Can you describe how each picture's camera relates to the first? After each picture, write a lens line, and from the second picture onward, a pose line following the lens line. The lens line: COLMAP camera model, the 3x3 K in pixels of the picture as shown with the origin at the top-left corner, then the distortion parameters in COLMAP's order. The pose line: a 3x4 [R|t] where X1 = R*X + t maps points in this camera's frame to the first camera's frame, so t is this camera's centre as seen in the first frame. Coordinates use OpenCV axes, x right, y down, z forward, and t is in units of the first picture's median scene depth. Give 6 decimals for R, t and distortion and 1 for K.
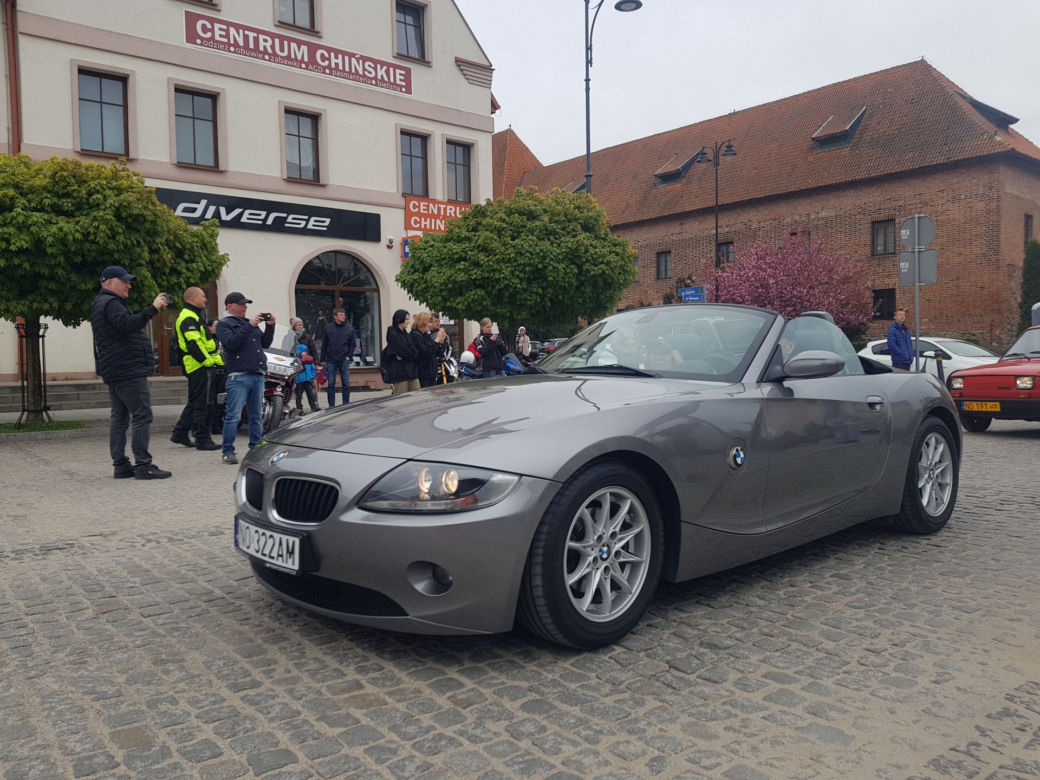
lens RADIAL K [[798.2, 0, 514.7], [0, 798.2, 380.3], [0, 0, 1]] dist [0.052245, -0.072236]
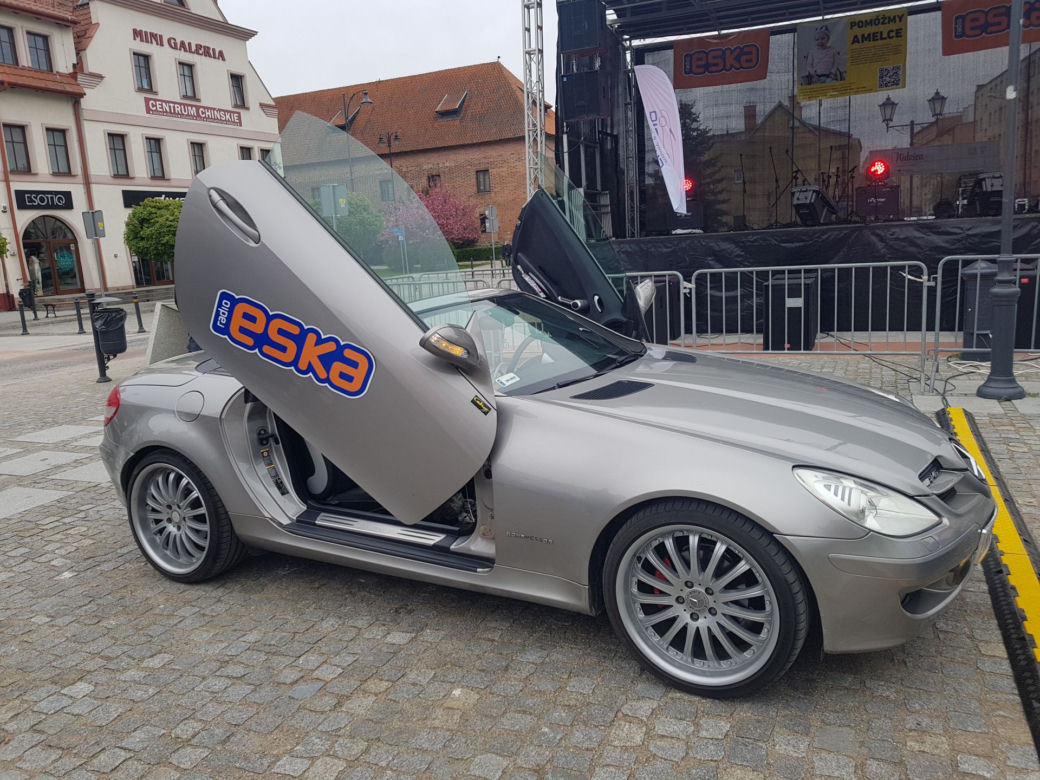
lens RADIAL K [[798.2, 0, 519.6], [0, 798.2, 385.6], [0, 0, 1]] dist [0.052245, -0.072236]
pose [[0.895156, -0.120319, 0.429208, -0.424972], [0.064390, 0.987686, 0.142584, 0.009688], [-0.441078, -0.099998, 0.891880, -0.996592]]
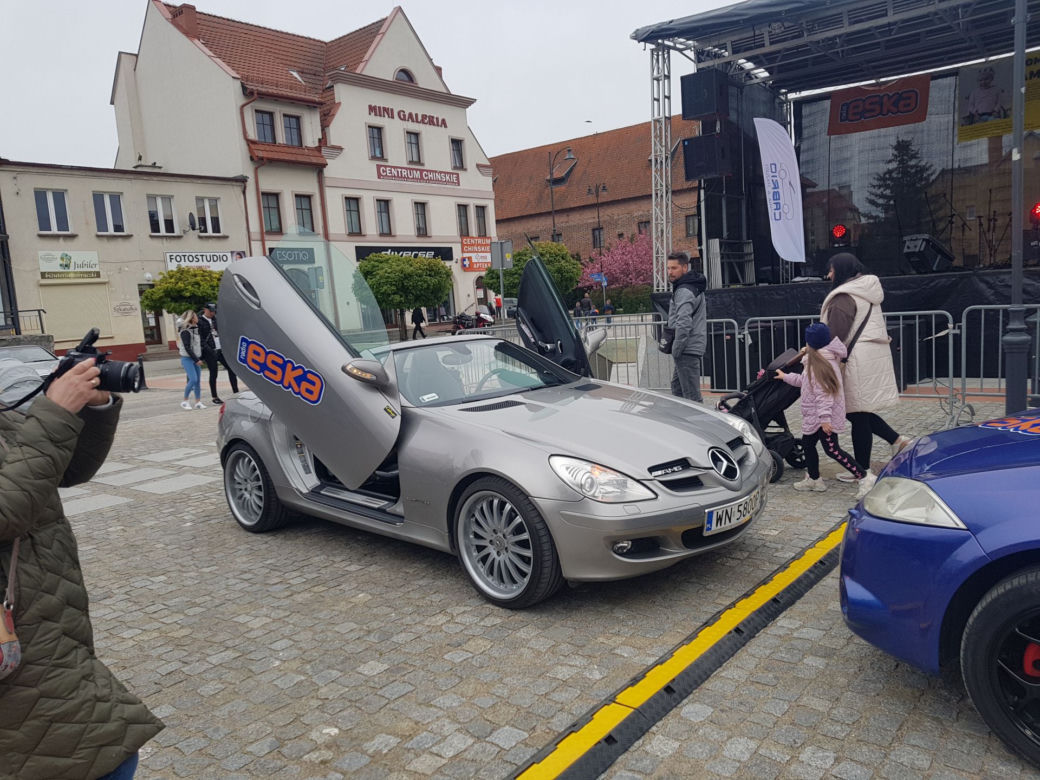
lens RADIAL K [[798.2, 0, 542.2], [0, 798.2, 407.7], [0, 0, 1]] dist [0.052245, -0.072236]
pose [[0.976798, -0.083052, 0.197404, -0.374620], [0.064004, 0.992826, 0.100998, 0.012412], [-0.204376, -0.086020, 0.975106, -1.084690]]
